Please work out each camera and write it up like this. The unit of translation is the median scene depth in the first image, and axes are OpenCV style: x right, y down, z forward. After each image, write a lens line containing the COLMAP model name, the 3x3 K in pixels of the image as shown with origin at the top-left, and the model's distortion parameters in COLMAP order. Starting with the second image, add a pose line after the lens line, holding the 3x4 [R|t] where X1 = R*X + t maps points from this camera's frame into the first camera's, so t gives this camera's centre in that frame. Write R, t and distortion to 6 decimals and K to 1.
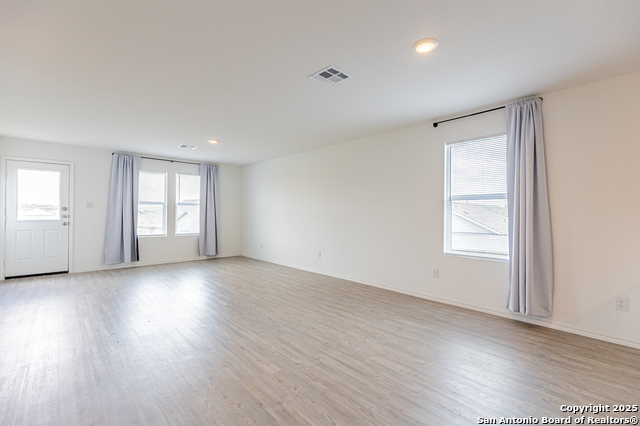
lens RADIAL K [[288.3, 0, 321.8], [0, 288.3, 211.9], [0, 0, 1]] dist [0.000953, -0.000186]
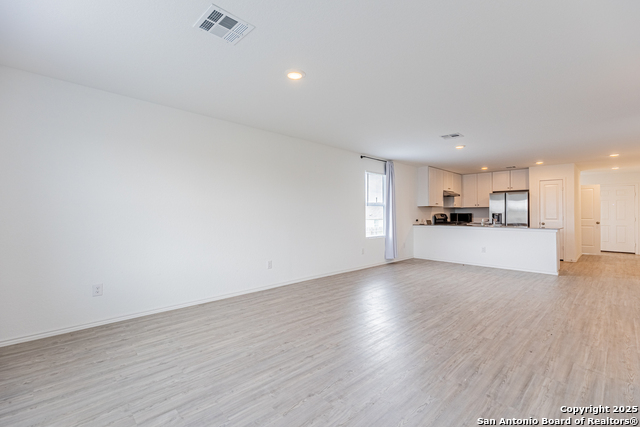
lens RADIAL K [[288.3, 0, 321.8], [0, 288.3, 212.4], [0, 0, 1]] dist [0.000953, -0.000186]
pose [[-0.023910, -0.002191, 0.999712, -0.846178], [-0.006229, 0.999979, 0.002043, -0.000682], [-0.999695, -0.006178, -0.023923, 0.901799]]
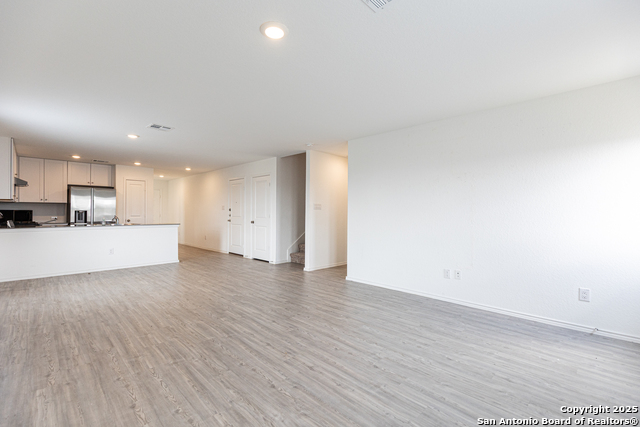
lens RADIAL K [[288.3, 0, 321.8], [0, 288.3, 212.4], [0, 0, 1]] dist [0.000953, -0.000186]
pose [[-0.999137, -0.010435, -0.040203, -0.405365], [-0.010327, 0.999943, -0.002886, 0.002089], [0.040231, -0.002468, -0.999187, 1.312249]]
